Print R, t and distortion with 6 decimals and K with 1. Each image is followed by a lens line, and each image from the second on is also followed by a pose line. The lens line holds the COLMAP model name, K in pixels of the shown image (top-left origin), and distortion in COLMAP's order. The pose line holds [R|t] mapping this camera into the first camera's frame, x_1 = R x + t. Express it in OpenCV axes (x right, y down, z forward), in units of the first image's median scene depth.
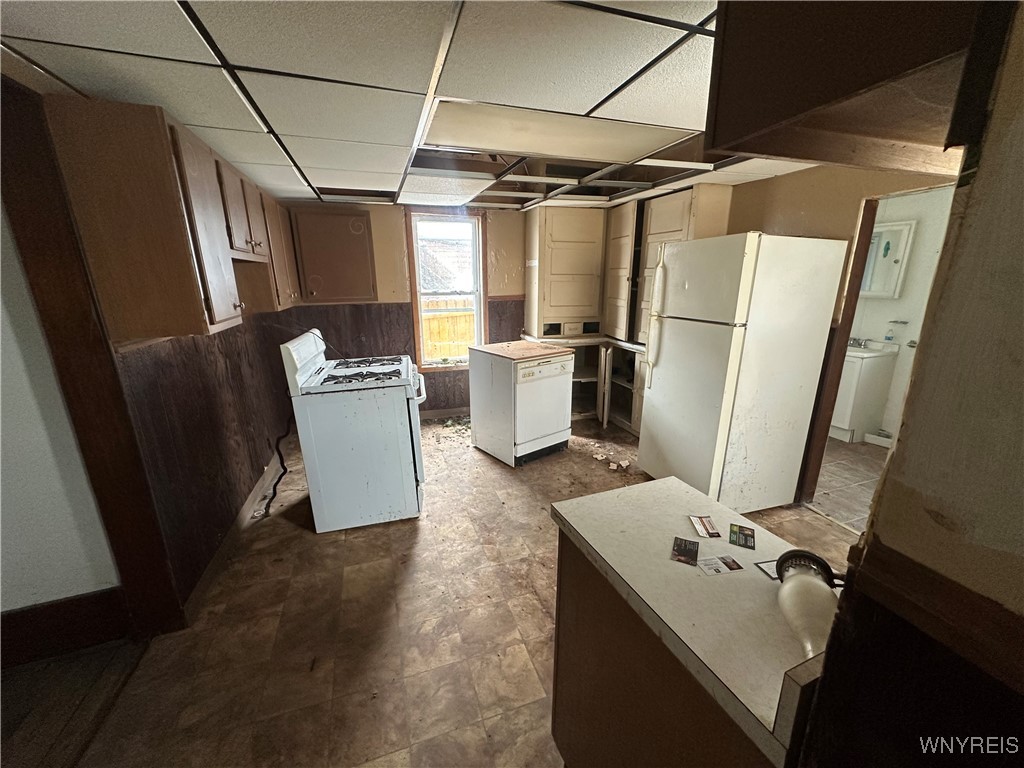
lens RADIAL K [[405.9, 0, 514.8], [0, 405.9, 384.6], [0, 0, 1]] dist [-0.000562, 0.000497]
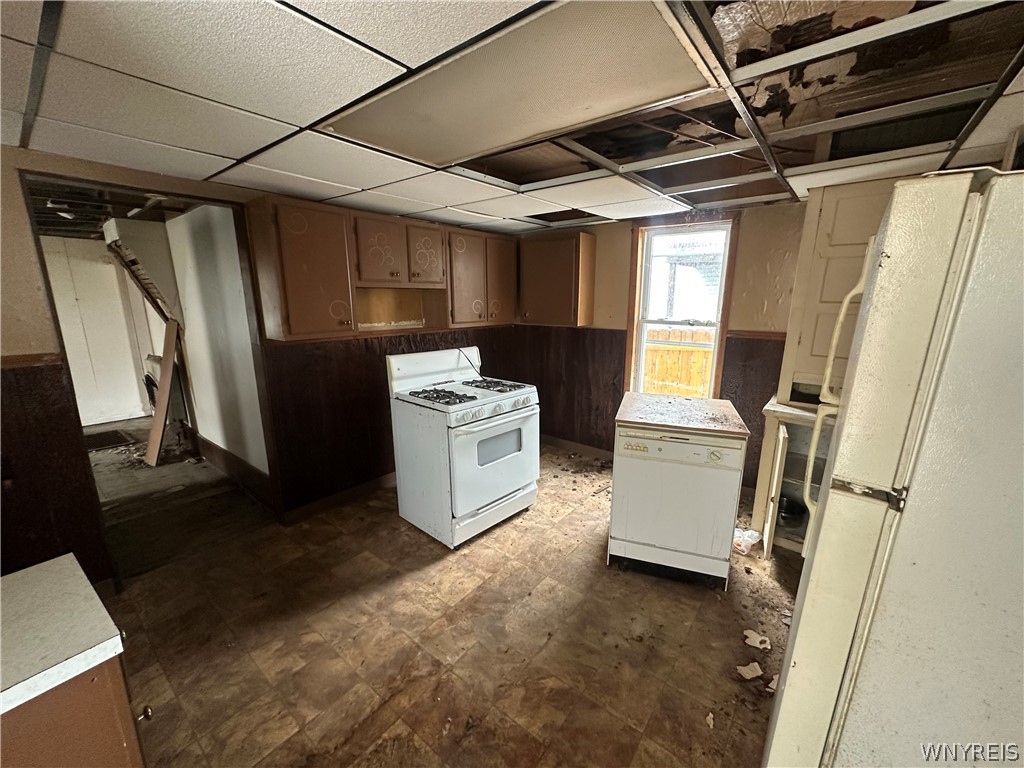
lens RADIAL K [[405.9, 0, 514.8], [0, 405.9, 384.6], [0, 0, 1]] dist [-0.000562, 0.000497]
pose [[0.534876, 0.190306, -0.823220, 0.576178], [-0.223650, 0.971442, 0.079257, -0.168255], [0.814793, 0.141721, 0.562163, 0.539074]]
